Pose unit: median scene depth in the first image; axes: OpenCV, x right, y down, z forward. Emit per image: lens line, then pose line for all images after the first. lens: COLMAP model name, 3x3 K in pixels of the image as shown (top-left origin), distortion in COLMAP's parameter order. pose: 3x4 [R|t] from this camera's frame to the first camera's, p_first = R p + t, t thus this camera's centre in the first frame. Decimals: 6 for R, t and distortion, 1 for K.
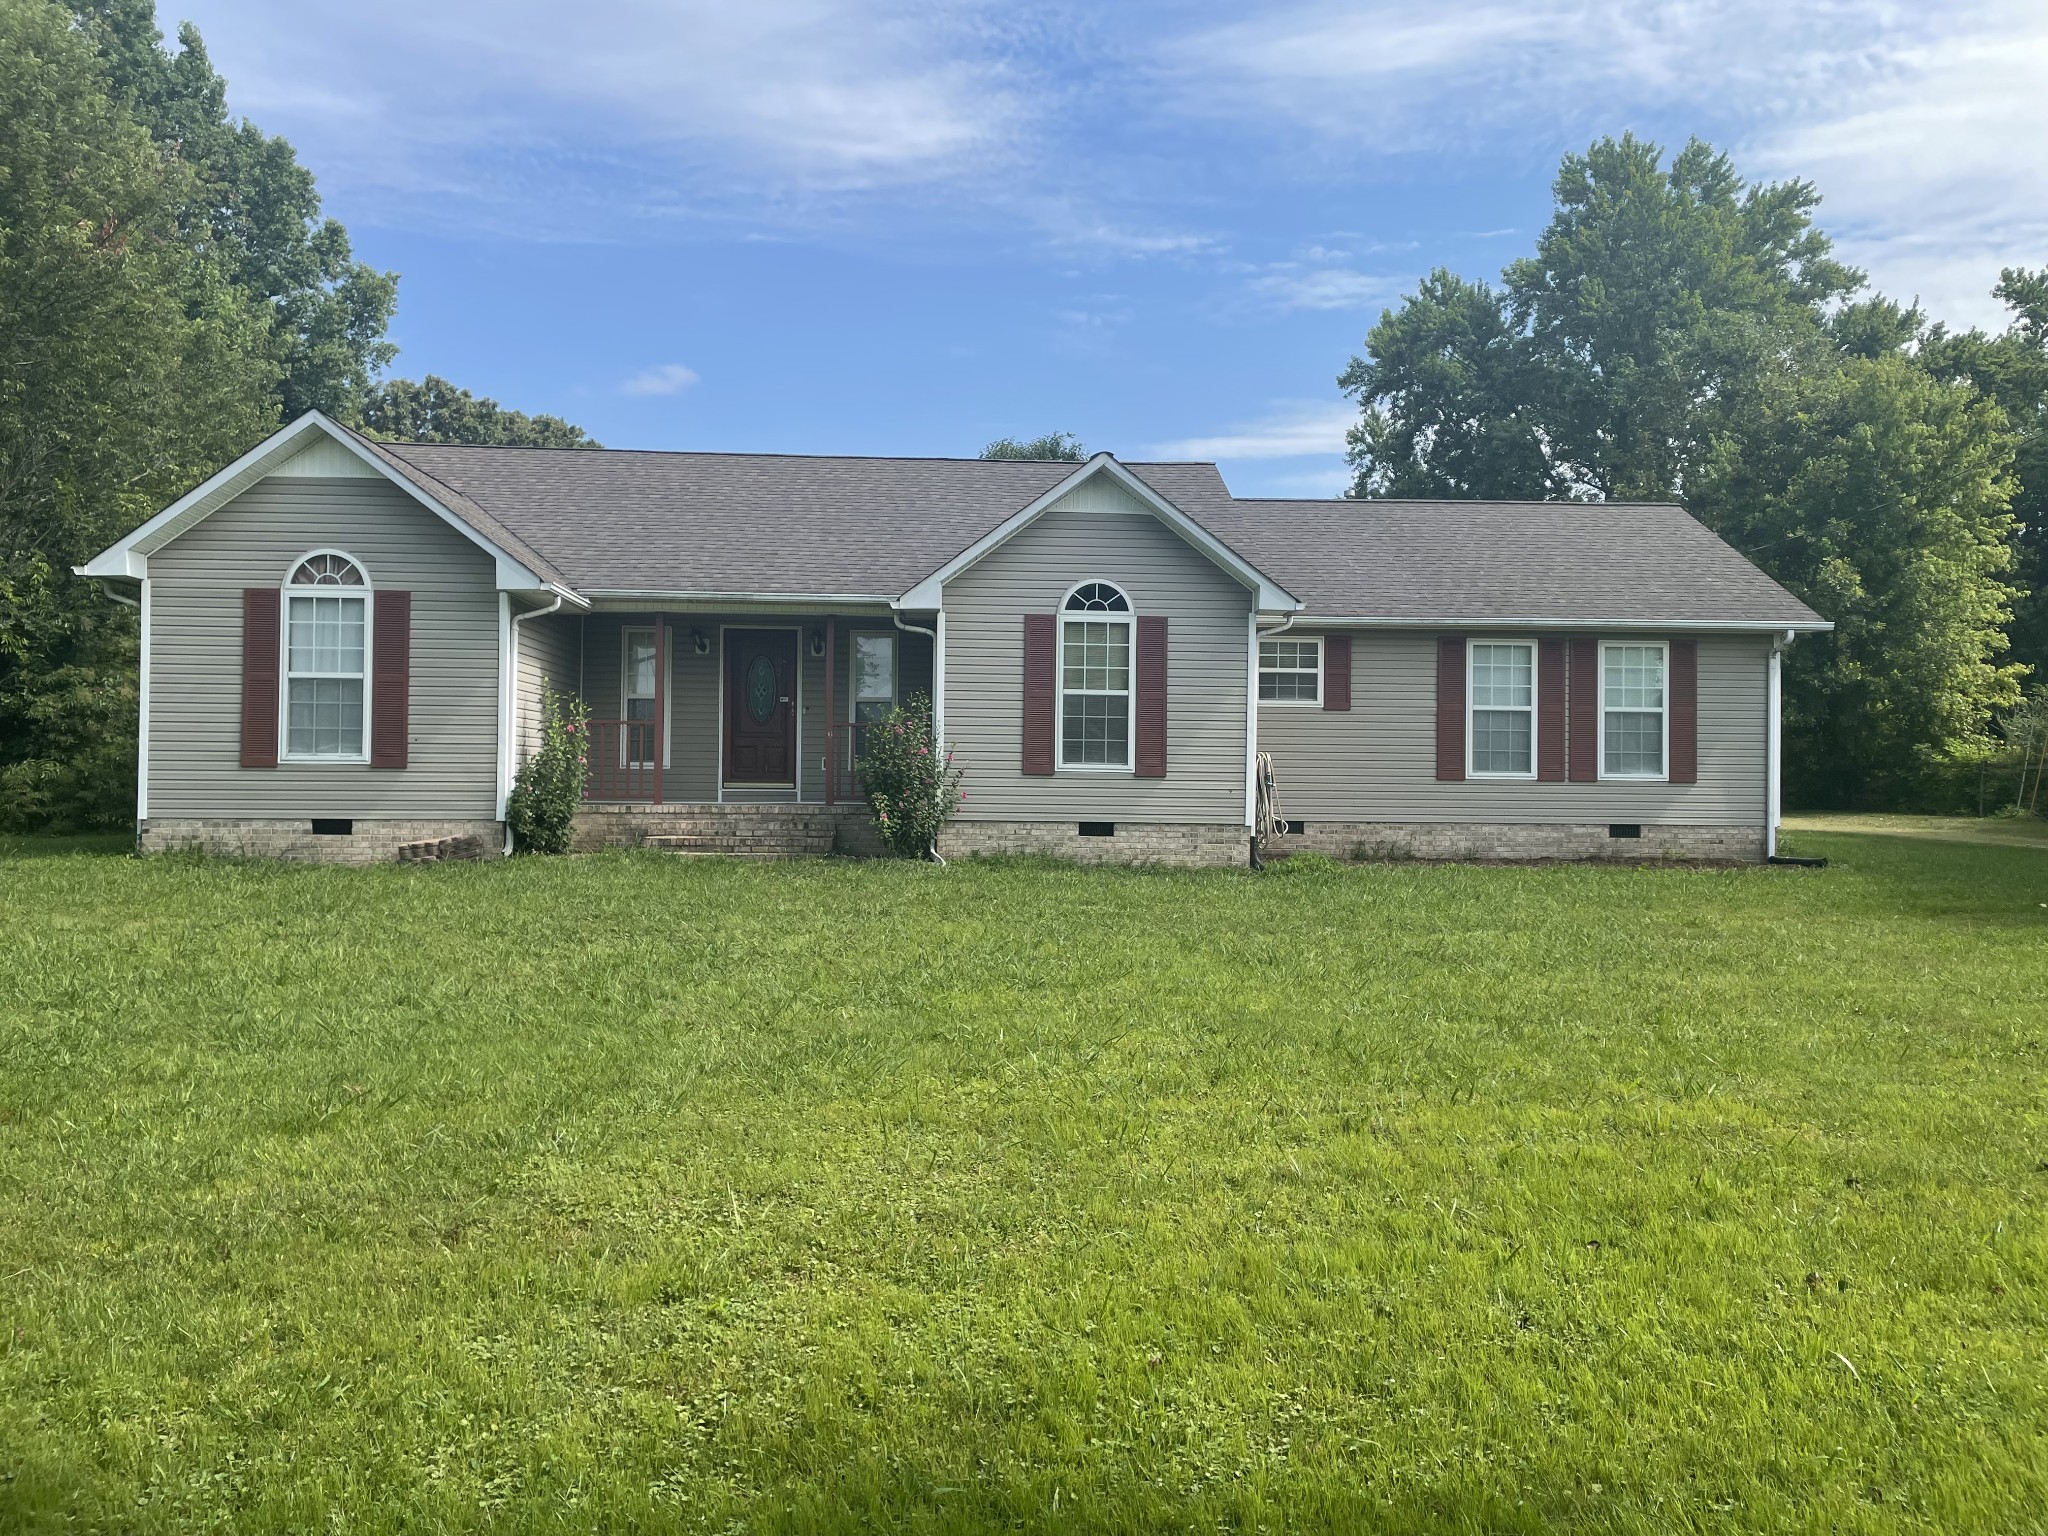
lens RADIAL K [[1531.4, 0, 1024.0], [0, 1531.4, 768.0], [0, 0, 1]] dist [0.110028, -0.132188]
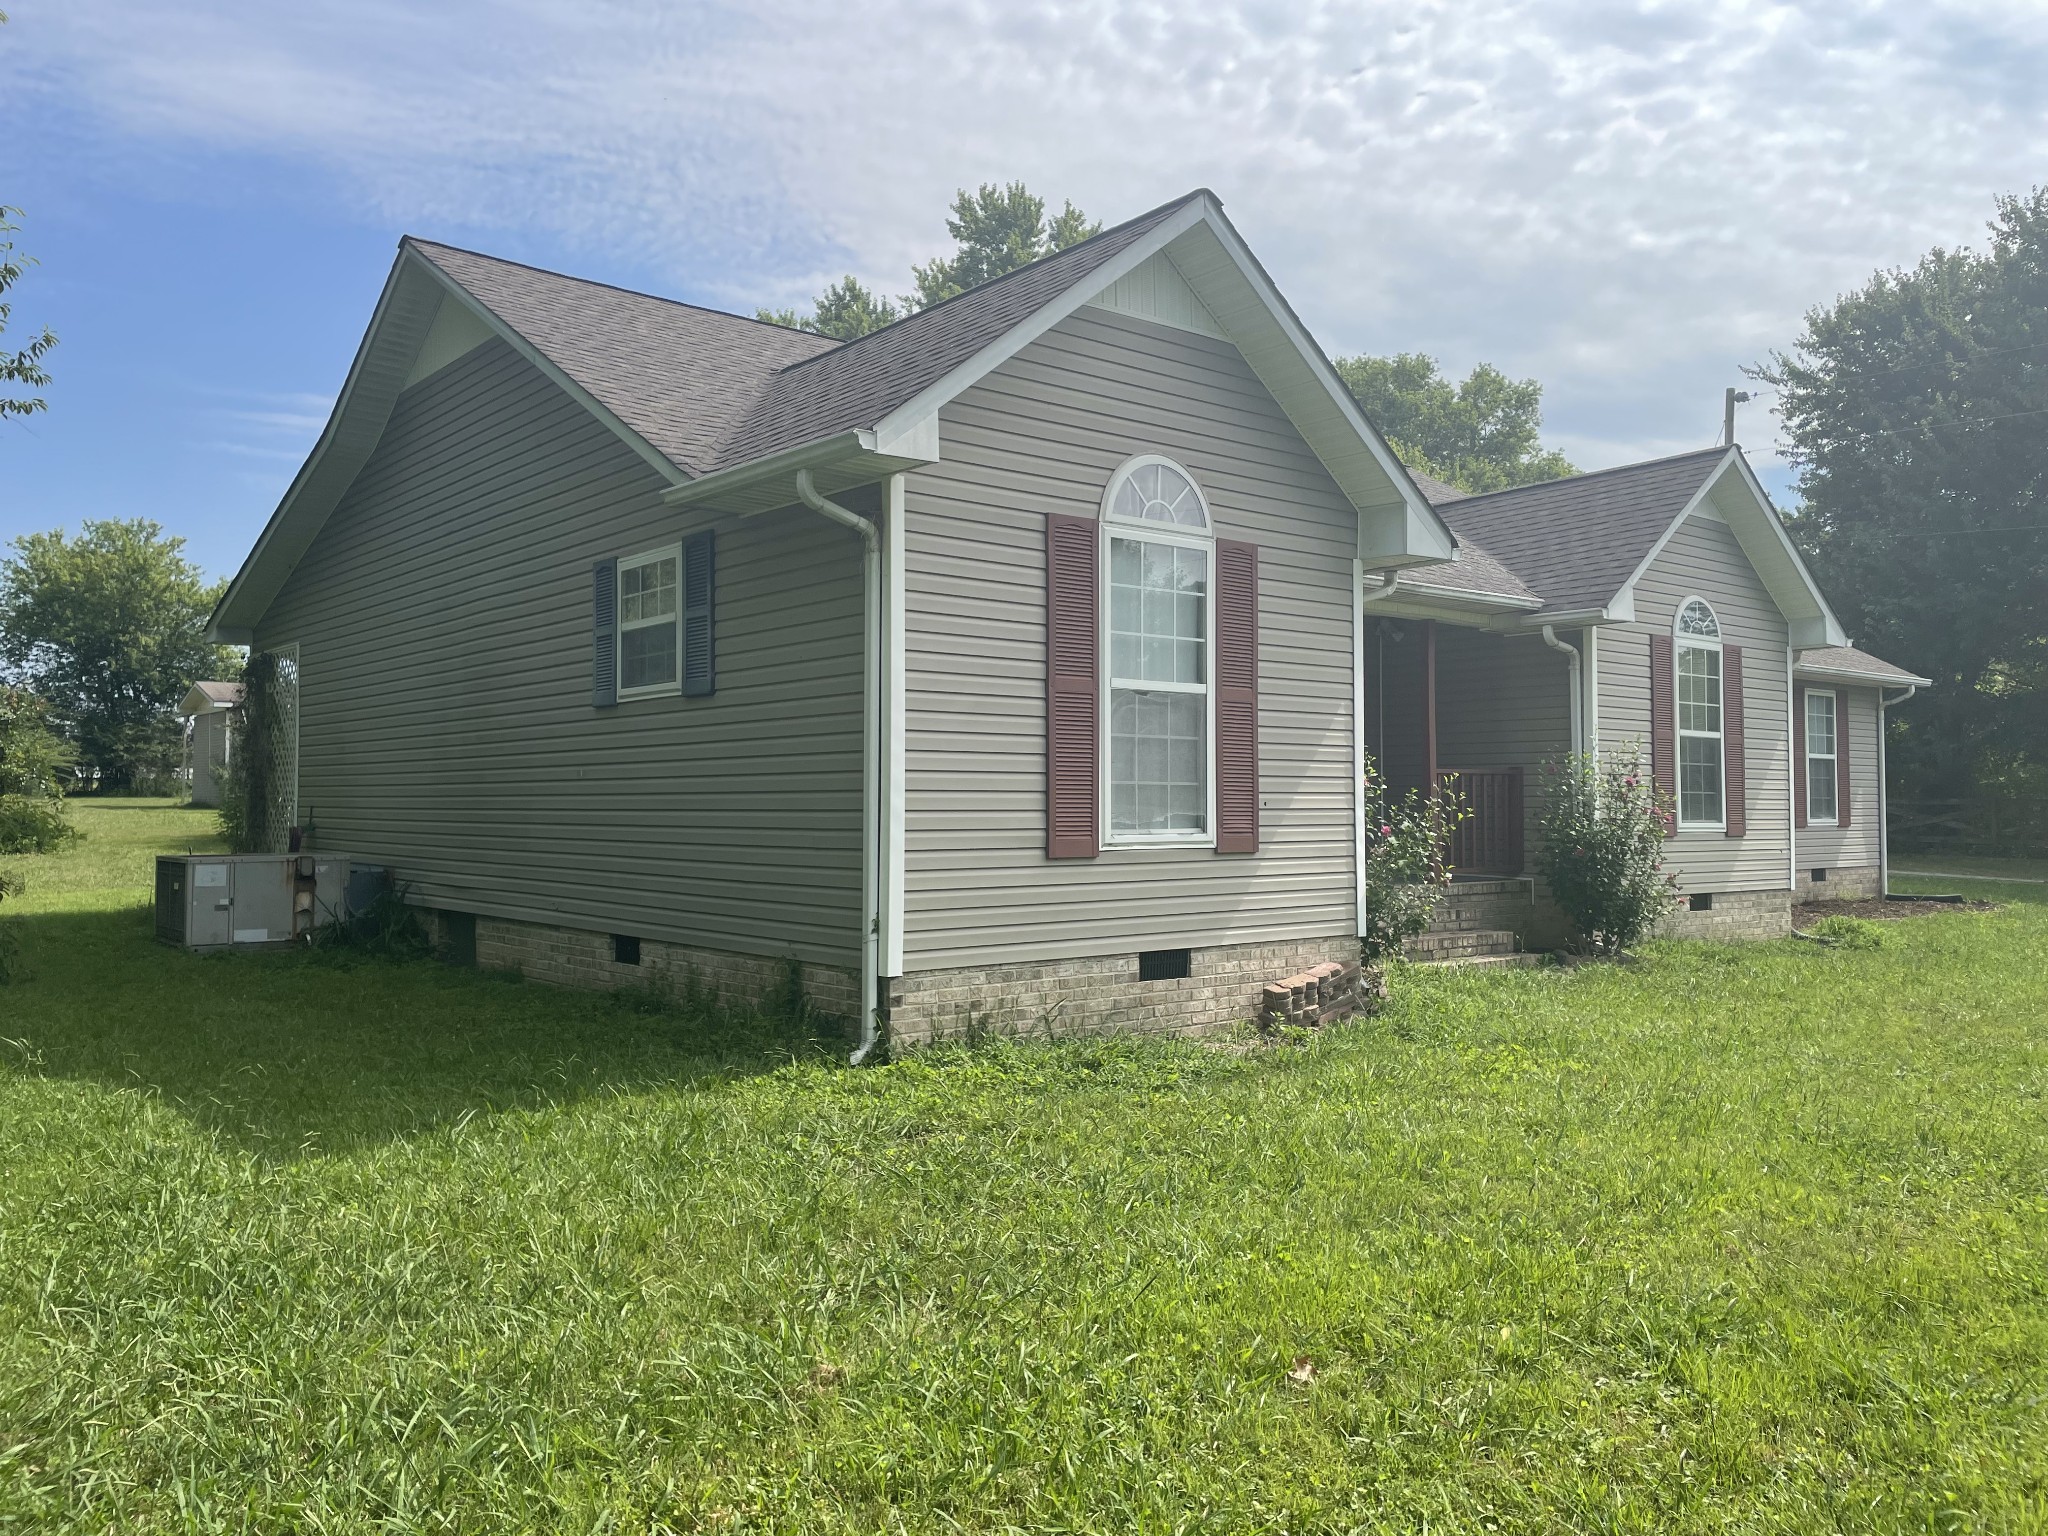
lens RADIAL K [[1531.4, 0, 1024.0], [0, 1531.4, 768.0], [0, 0, 1]] dist [0.110028, -0.132188]
pose [[0.806289, 0.005247, 0.591499, -0.803646], [-0.000922, 0.999971, -0.007615, -0.027065], [-0.591521, 0.005594, 0.806270, 0.595896]]
